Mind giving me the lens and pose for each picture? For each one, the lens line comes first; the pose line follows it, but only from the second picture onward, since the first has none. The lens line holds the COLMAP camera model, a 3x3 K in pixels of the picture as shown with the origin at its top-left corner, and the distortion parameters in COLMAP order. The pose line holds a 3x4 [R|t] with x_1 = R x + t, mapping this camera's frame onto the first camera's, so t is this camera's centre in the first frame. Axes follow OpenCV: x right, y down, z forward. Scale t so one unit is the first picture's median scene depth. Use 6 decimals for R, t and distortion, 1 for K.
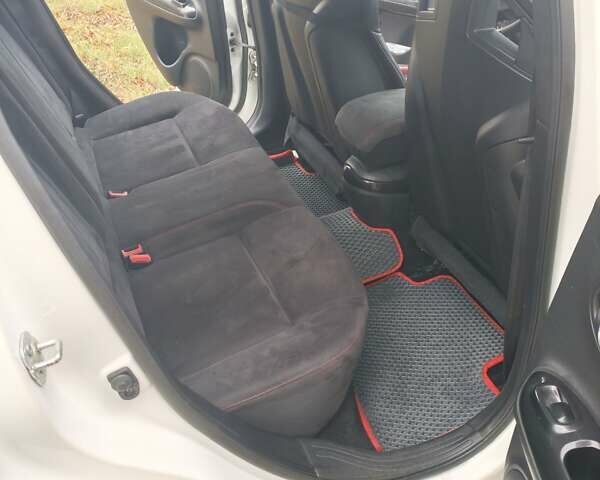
lens RADIAL K [[601.8, 0, 300.0], [0, 601.8, 240.0], [0, 0, 1]] dist [0.007279, 0.006763]
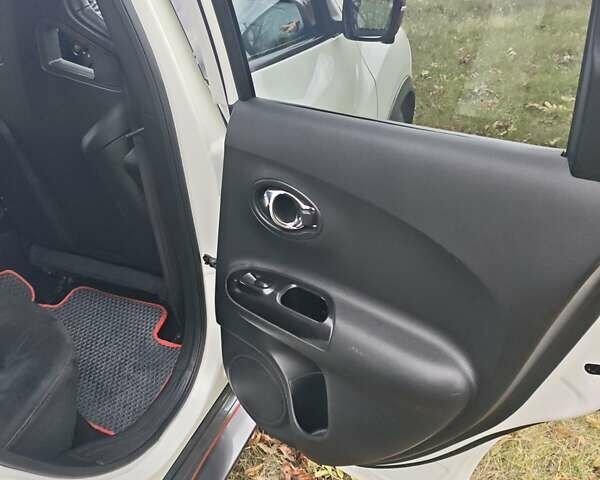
lens RADIAL K [[601.8, 0, 300.0], [0, 601.8, 240.0], [0, 0, 1]] dist [0.007279, 0.006763]
pose [[0.649102, -0.368003, 0.665763, -0.290417], [0.403781, 0.908405, 0.108448, 0.038838], [-0.644691, 0.198429, 0.738241, -0.122073]]
